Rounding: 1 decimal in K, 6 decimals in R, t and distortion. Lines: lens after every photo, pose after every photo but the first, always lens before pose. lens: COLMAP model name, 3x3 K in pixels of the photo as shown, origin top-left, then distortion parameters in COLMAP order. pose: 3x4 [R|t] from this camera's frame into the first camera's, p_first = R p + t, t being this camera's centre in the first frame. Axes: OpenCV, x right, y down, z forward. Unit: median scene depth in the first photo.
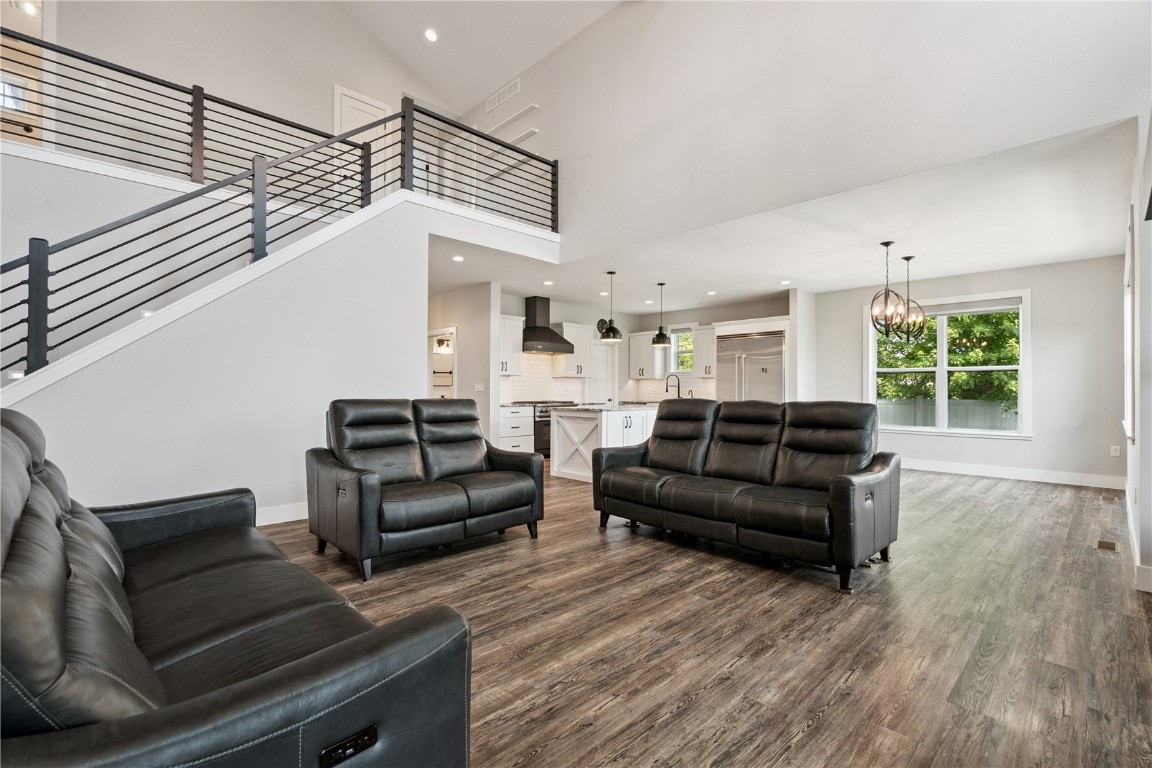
lens RADIAL K [[527.5, 0, 585.0], [0, 527.5, 389.9], [0, 0, 1]] dist [-0.005956, 0.001941]
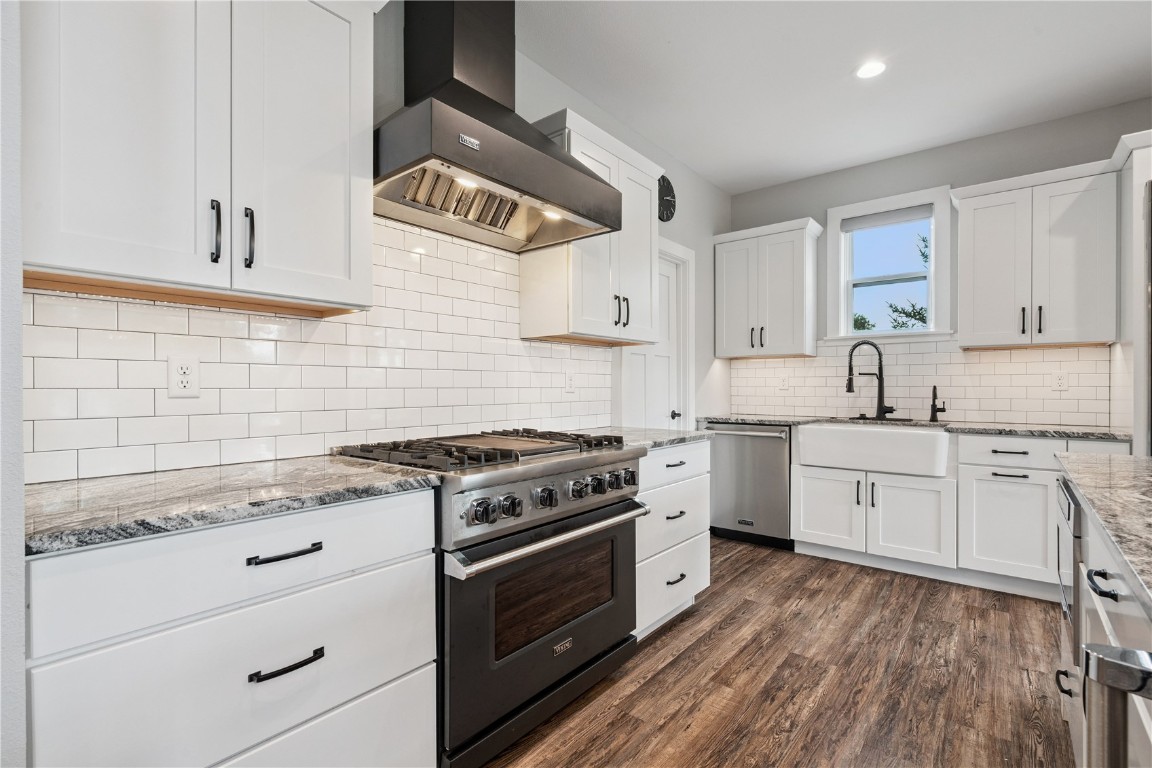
lens RADIAL K [[527.5, 0, 578.8], [0, 527.5, 391.5], [0, 0, 1]] dist [-0.005956, 0.001941]
pose [[0.994592, -0.003730, 0.103795, -0.067625], [0.002779, 0.999953, 0.009306, 0.000206], [-0.103825, -0.008967, 0.994555, 0.811280]]
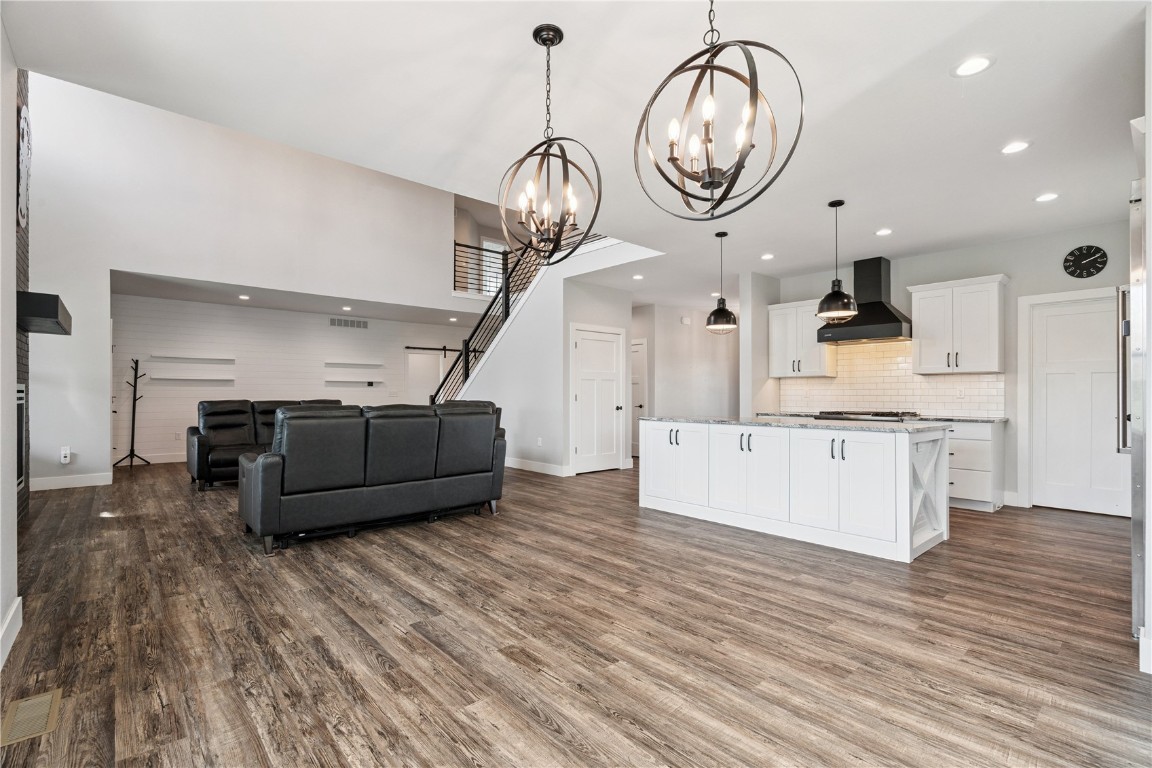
lens RADIAL K [[527.5, 0, 573.1], [0, 527.5, 388.3], [0, 0, 1]] dist [-0.005956, 0.001941]
pose [[-0.067487, -0.013580, -0.997628, 0.654069], [-0.000353, 0.999908, -0.013587, 0.000566], [0.997720, -0.000565, -0.067486, 0.691766]]
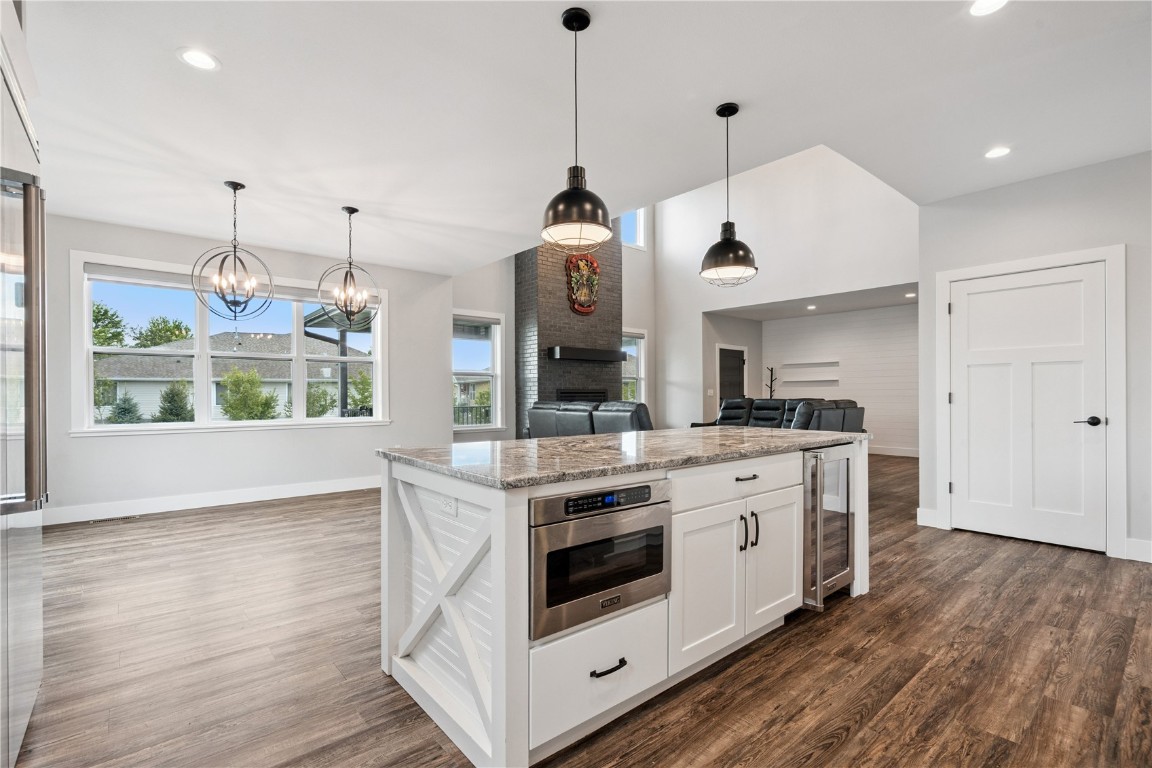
lens RADIAL K [[527.5, 0, 573.6], [0, 527.5, 392.3], [0, 0, 1]] dist [-0.005956, 0.001941]
pose [[-0.996267, -0.004028, 0.086234, 0.105121], [-0.004378, 0.999983, -0.003869, 0.002766], [-0.086217, -0.004232, -0.996267, 1.172525]]
